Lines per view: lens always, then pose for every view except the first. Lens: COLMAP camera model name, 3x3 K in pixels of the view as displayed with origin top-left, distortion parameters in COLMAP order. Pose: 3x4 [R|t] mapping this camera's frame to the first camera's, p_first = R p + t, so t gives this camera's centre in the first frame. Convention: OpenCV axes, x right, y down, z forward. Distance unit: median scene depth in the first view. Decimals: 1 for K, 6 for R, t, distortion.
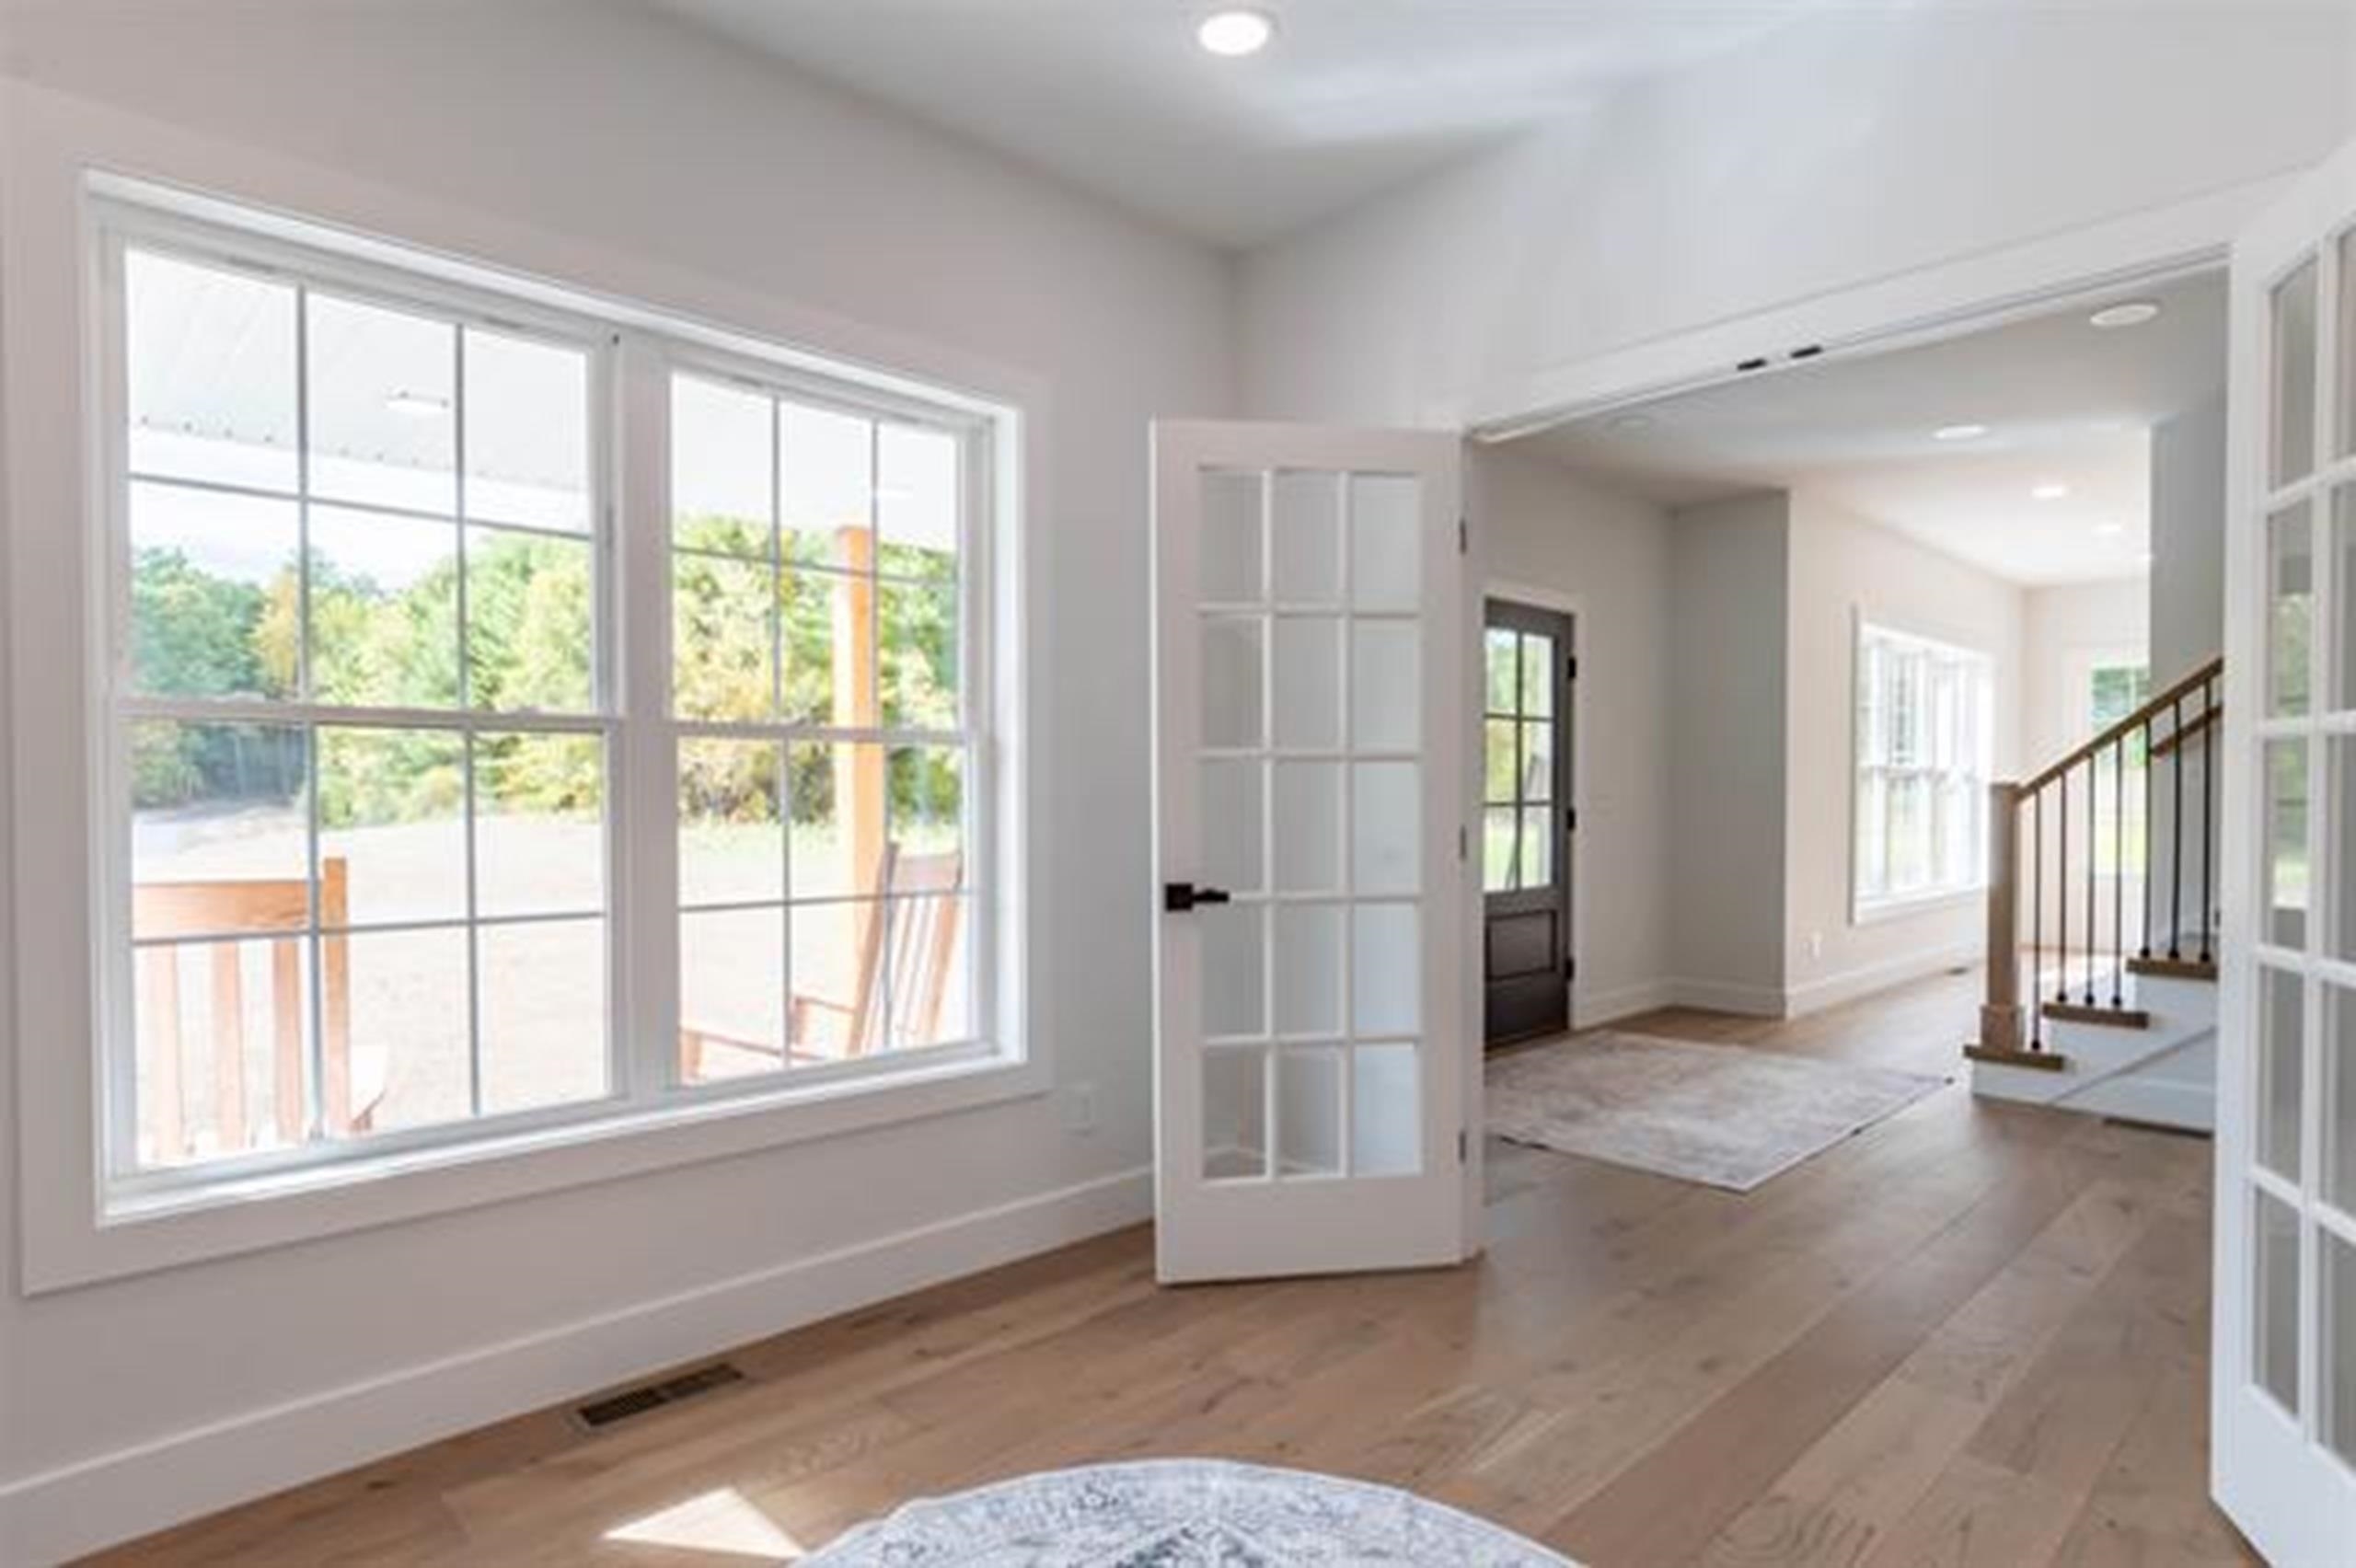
lens RADIAL K [[1238.6, 0, 1177.4], [0, 1238.6, 802.5], [0, 0, 1]] dist [0.000751, -0.000120]
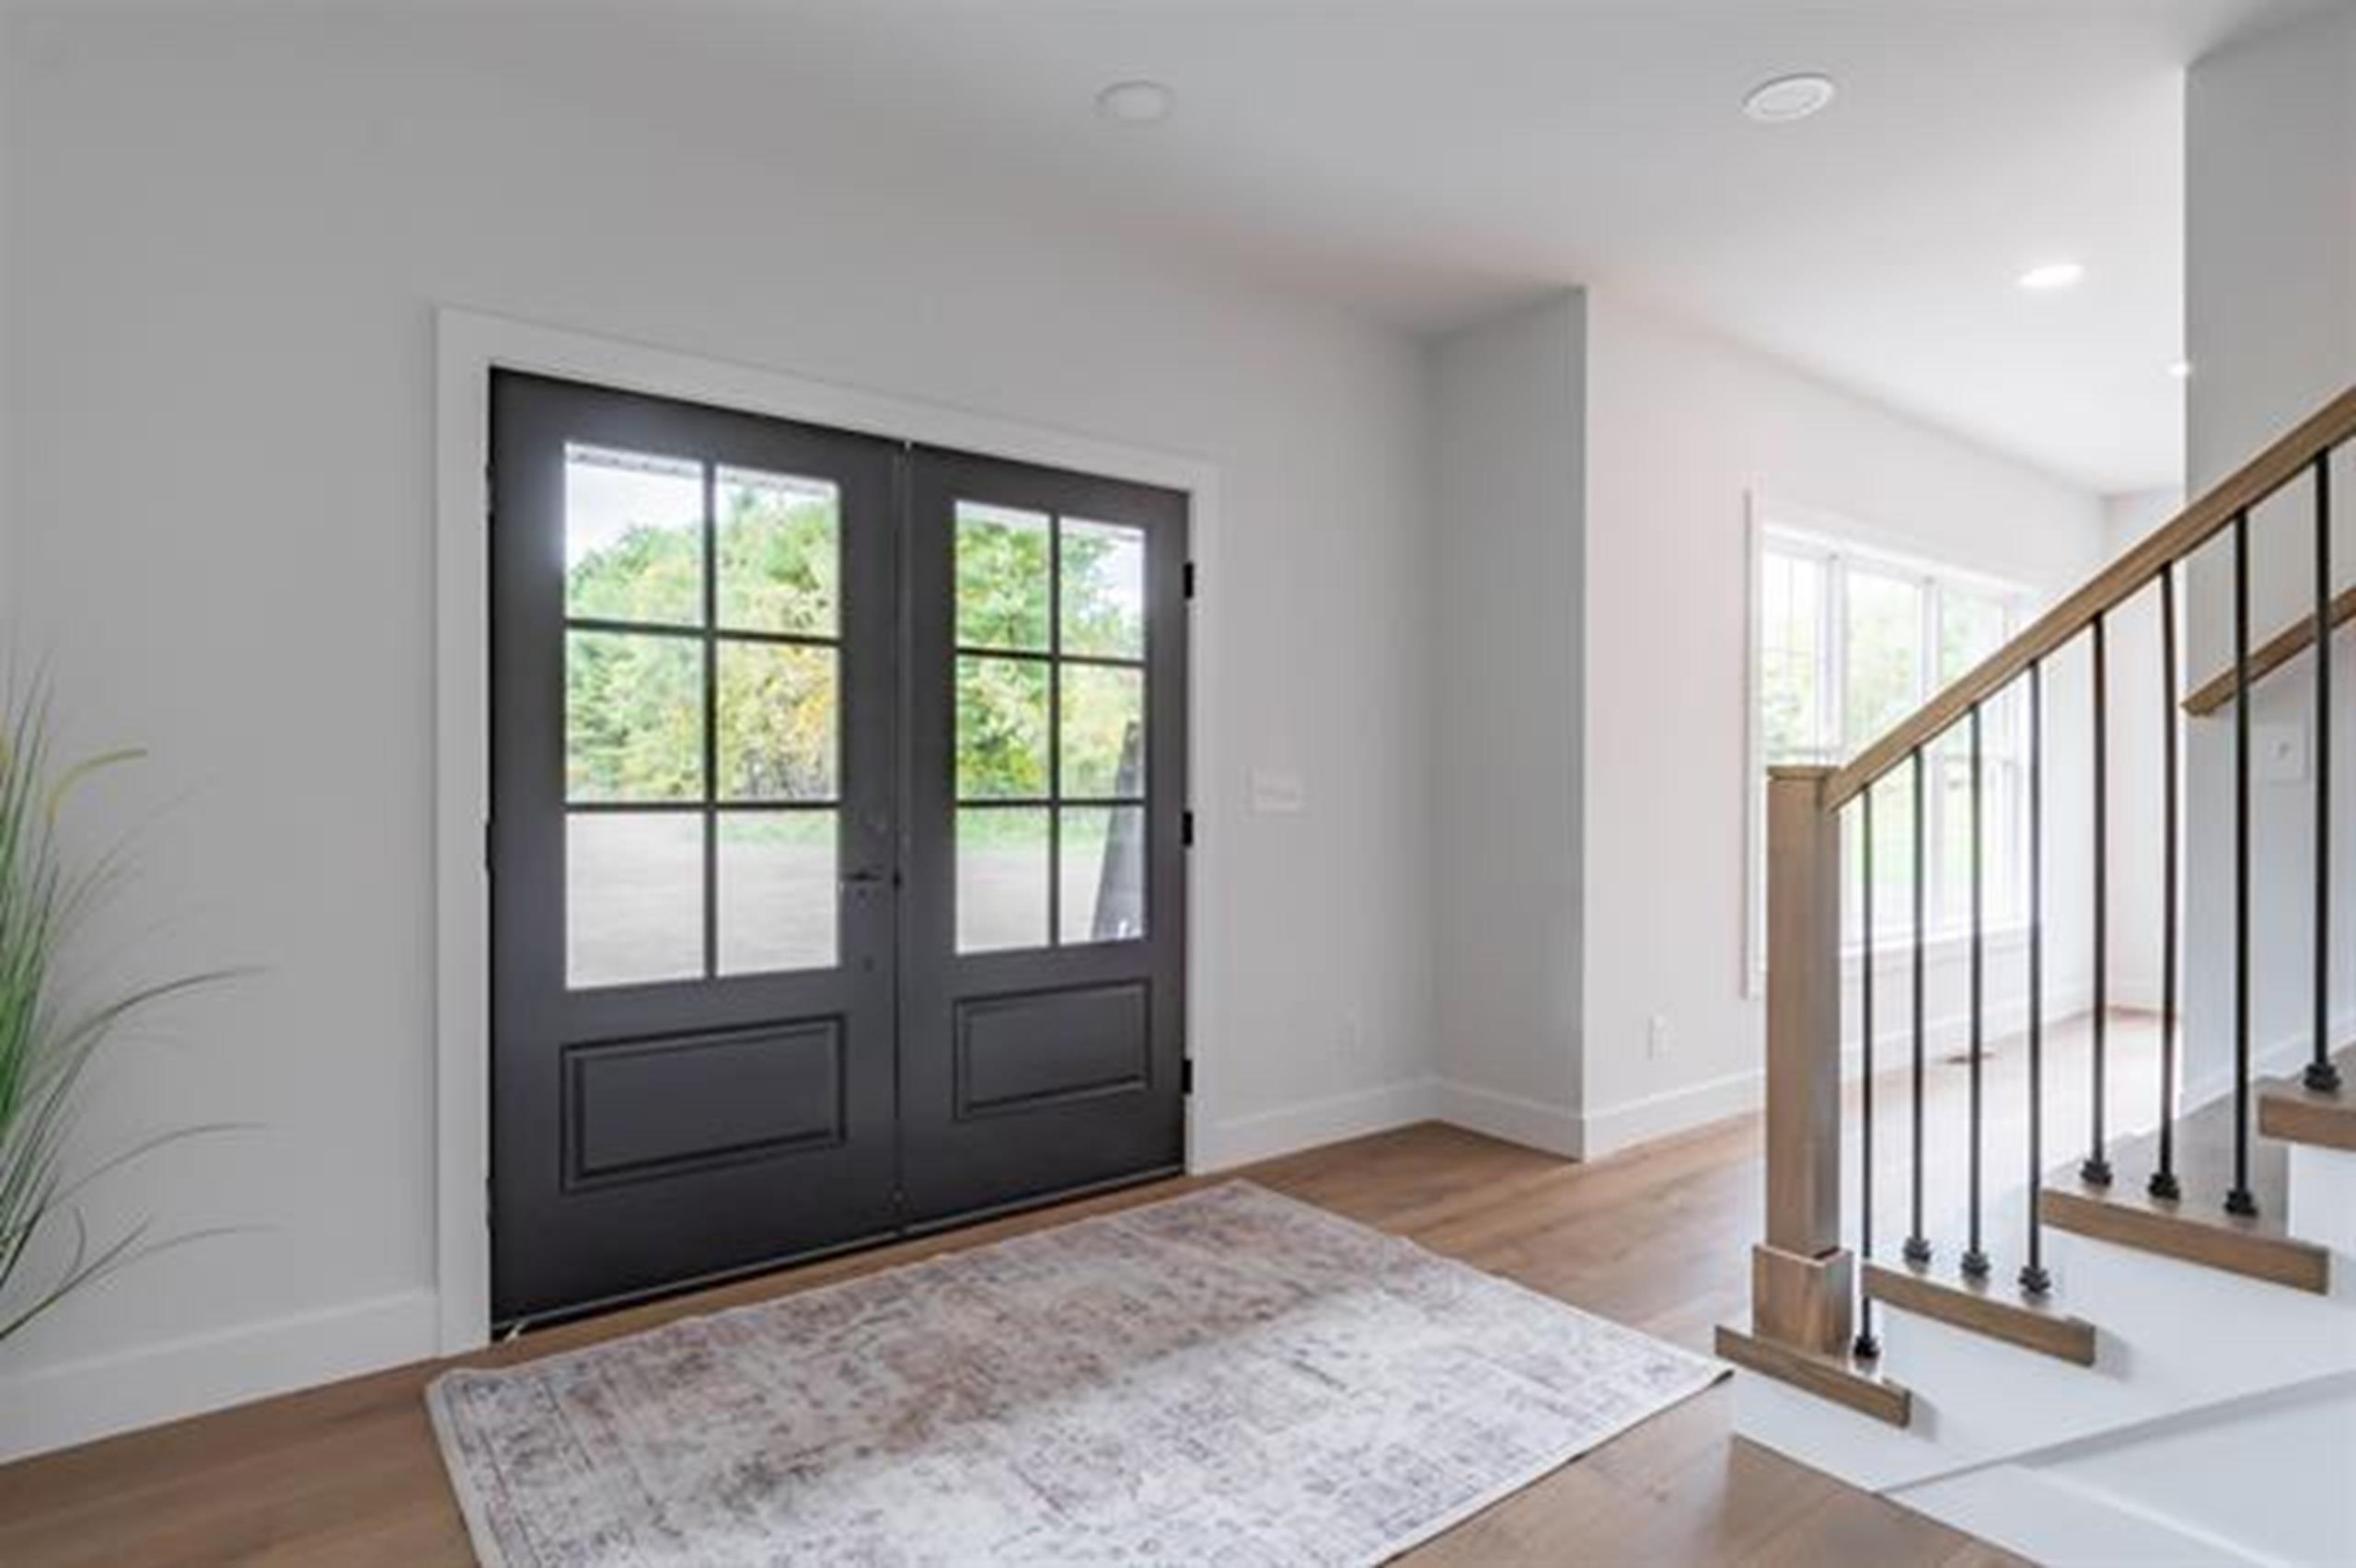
lens RADIAL K [[1224.7, 0, 1171.4], [0, 1224.7, 767.9], [0, 0, 1]] dist [0.002227, -0.000086]
pose [[0.993909, 0.004256, -0.110125, 0.377201], [-0.006567, 0.999766, -0.020628, -0.003538], [0.110012, 0.021226, 0.993704, 0.403913]]
